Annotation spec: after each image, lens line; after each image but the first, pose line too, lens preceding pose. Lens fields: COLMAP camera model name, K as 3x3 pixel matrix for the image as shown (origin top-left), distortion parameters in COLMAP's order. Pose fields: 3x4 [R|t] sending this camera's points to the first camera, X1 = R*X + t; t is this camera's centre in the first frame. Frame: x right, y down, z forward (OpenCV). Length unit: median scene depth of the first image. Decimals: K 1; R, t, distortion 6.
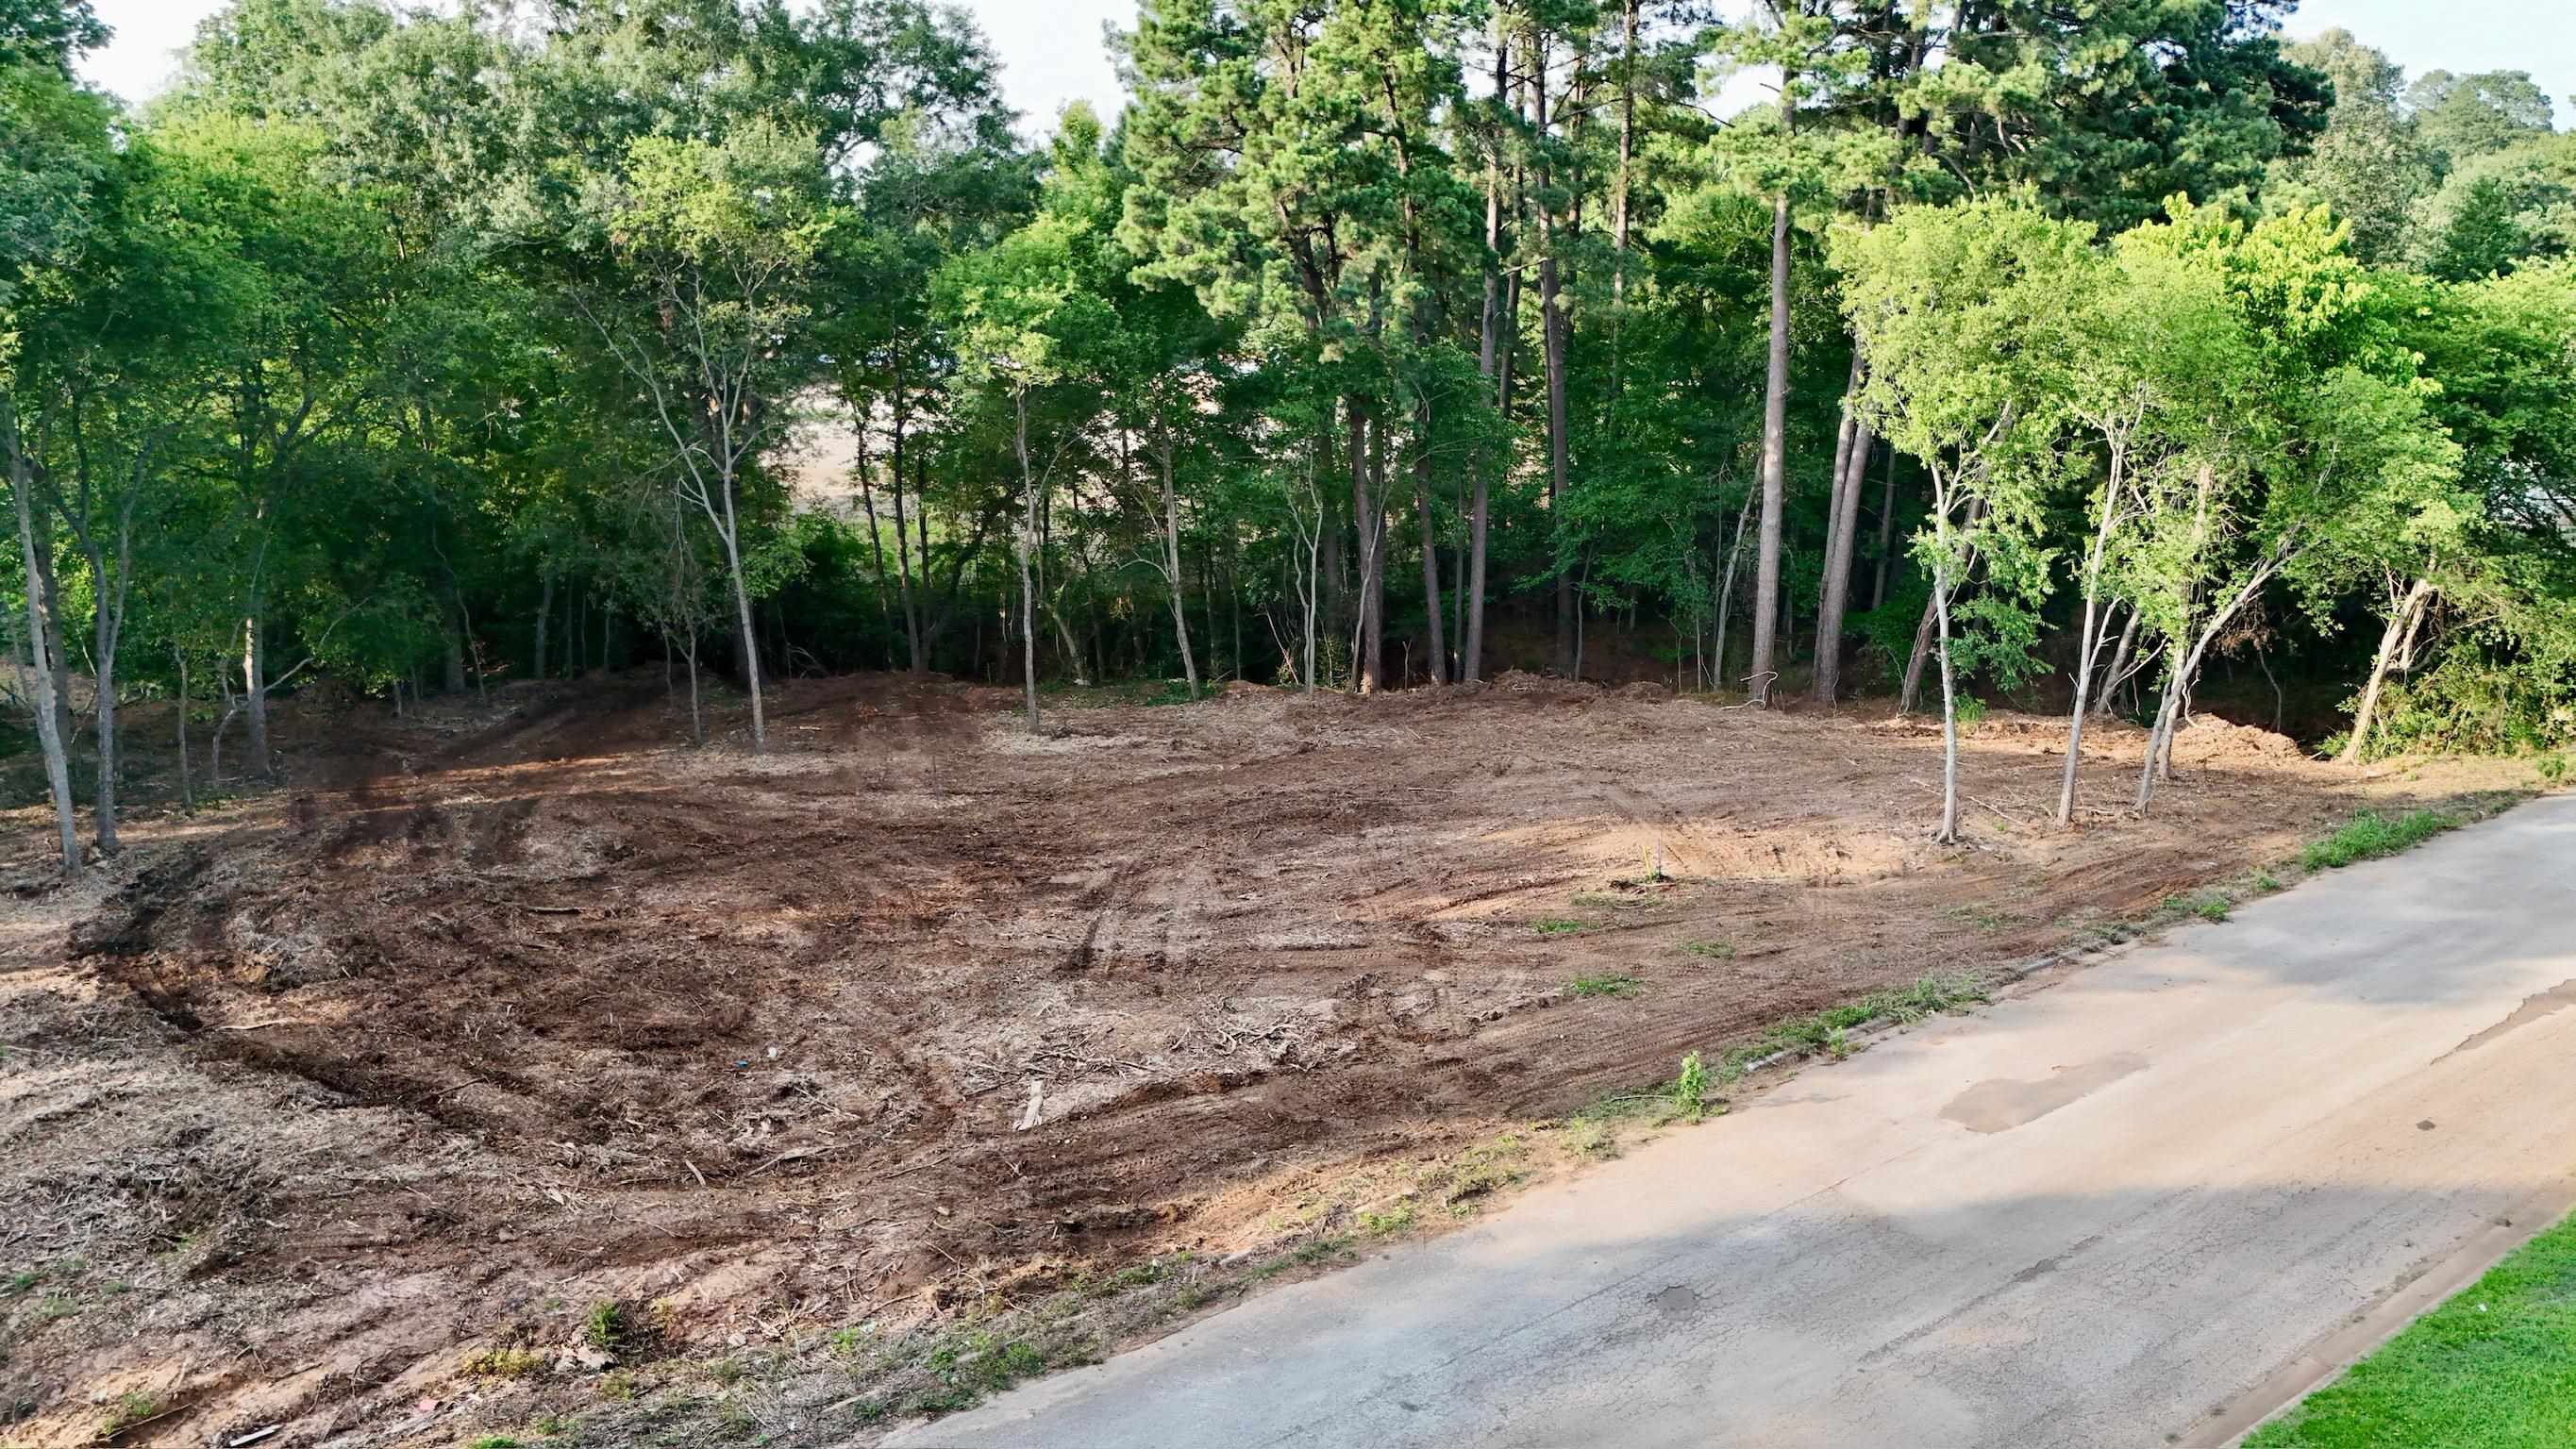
lens RADIAL K [[1913.9, 0, 1306.3], [0, 1913.9, 702.6], [0, 0, 1]] dist [0.059503, -0.056473]
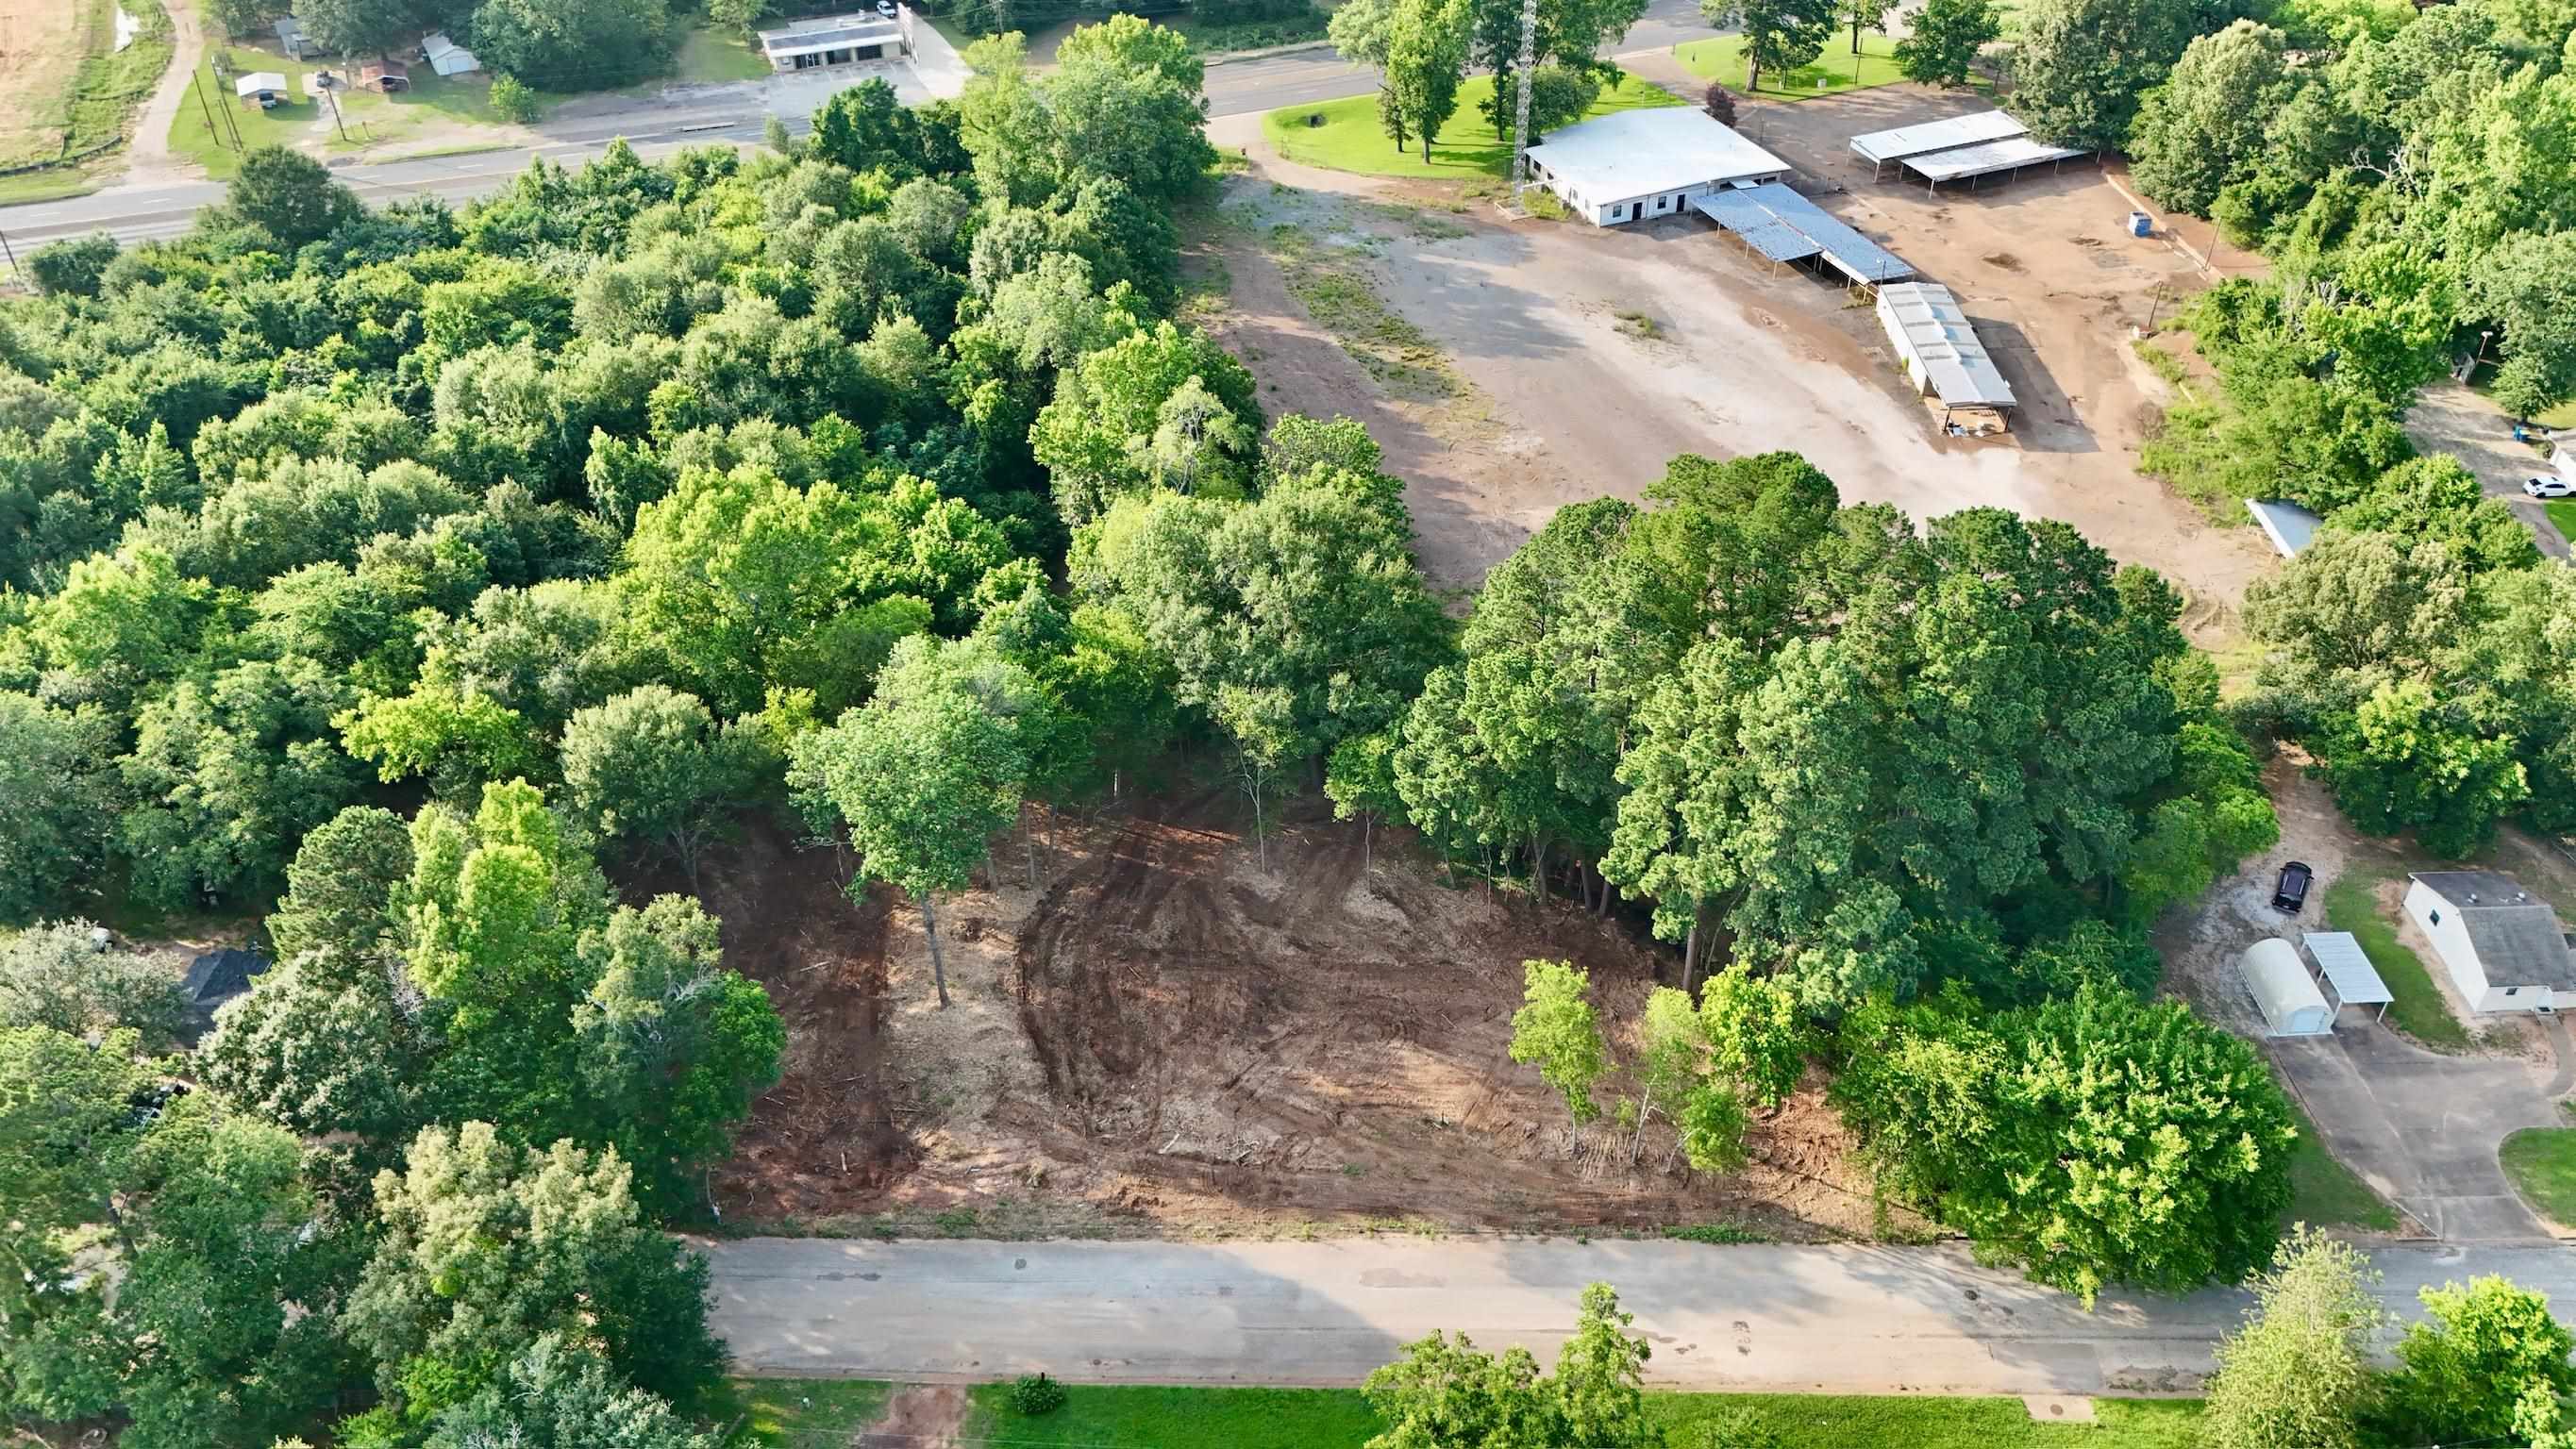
lens RADIAL K [[1913.9, 0, 1291.4], [0, 1913.9, 725.2], [0, 0, 1]] dist [0.059503, -0.056473]
pose [[0.790918, 0.371191, -0.486483, 1.565561], [-0.134786, 0.881160, 0.453200, -2.243755], [0.596893, -0.292873, 0.746957, -1.407899]]
